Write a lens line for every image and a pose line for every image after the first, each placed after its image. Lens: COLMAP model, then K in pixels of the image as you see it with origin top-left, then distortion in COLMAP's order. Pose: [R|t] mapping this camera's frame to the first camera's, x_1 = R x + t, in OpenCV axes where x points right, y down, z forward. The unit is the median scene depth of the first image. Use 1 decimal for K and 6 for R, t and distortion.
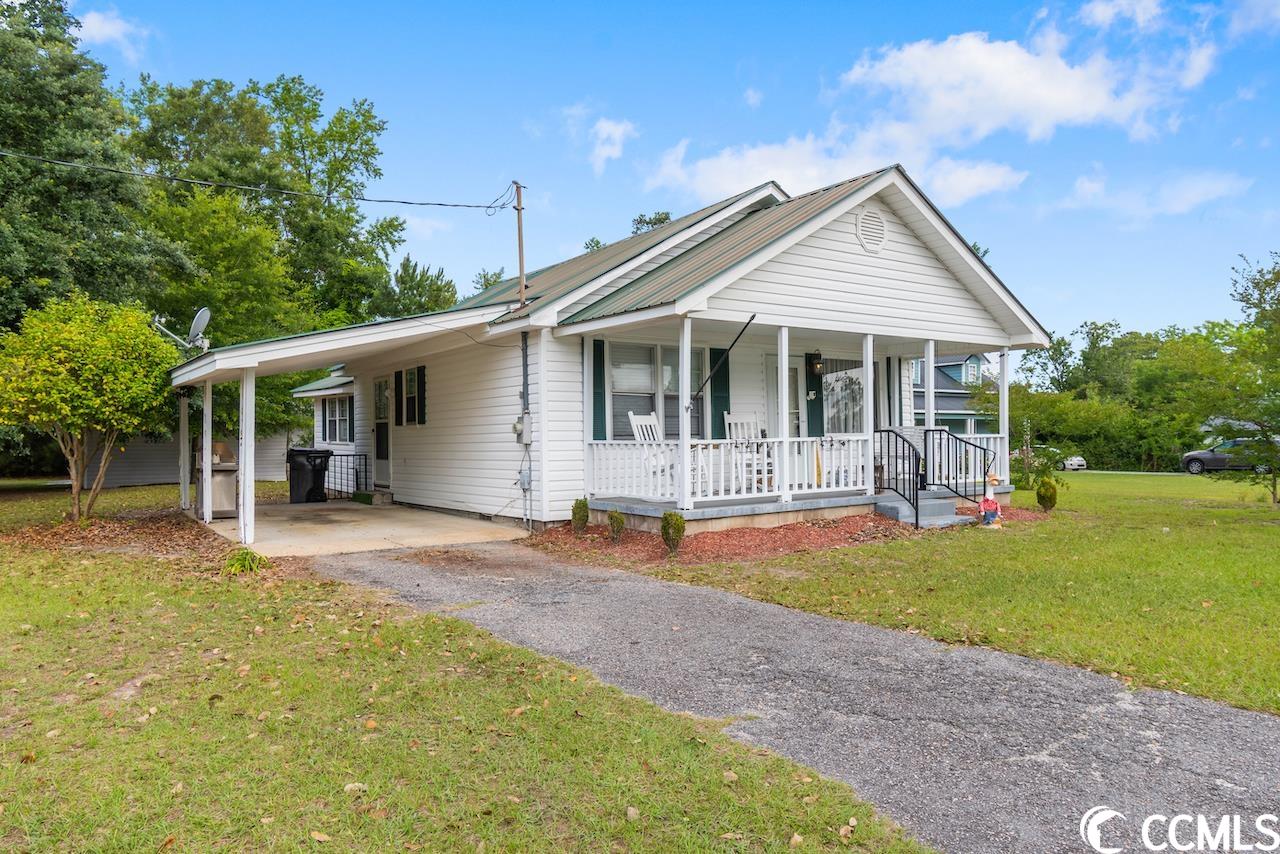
lens RADIAL K [[832.3, 0, 638.8], [0, 832.3, 430.6], [0, 0, 1]] dist [0.000360, -0.000545]
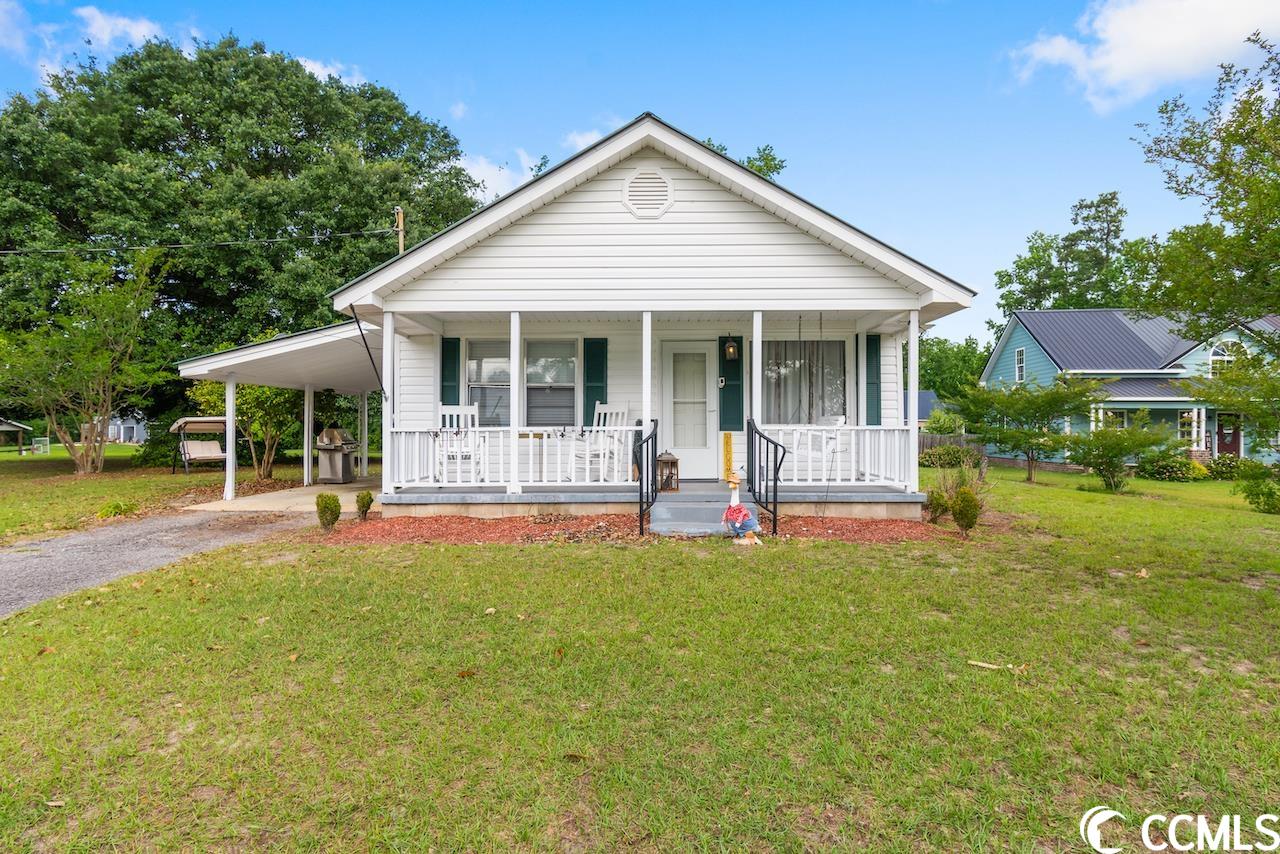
lens RADIAL K [[713.9, 0, 639.9], [0, 713.9, 425.2], [0, 0, 1]] dist [0.000422, -0.000018]
pose [[0.810878, 0.005732, -0.585187, 0.724783], [-0.005256, 0.999983, 0.002511, 0.003488], [0.585192, 0.001040, 0.810894, 0.385001]]
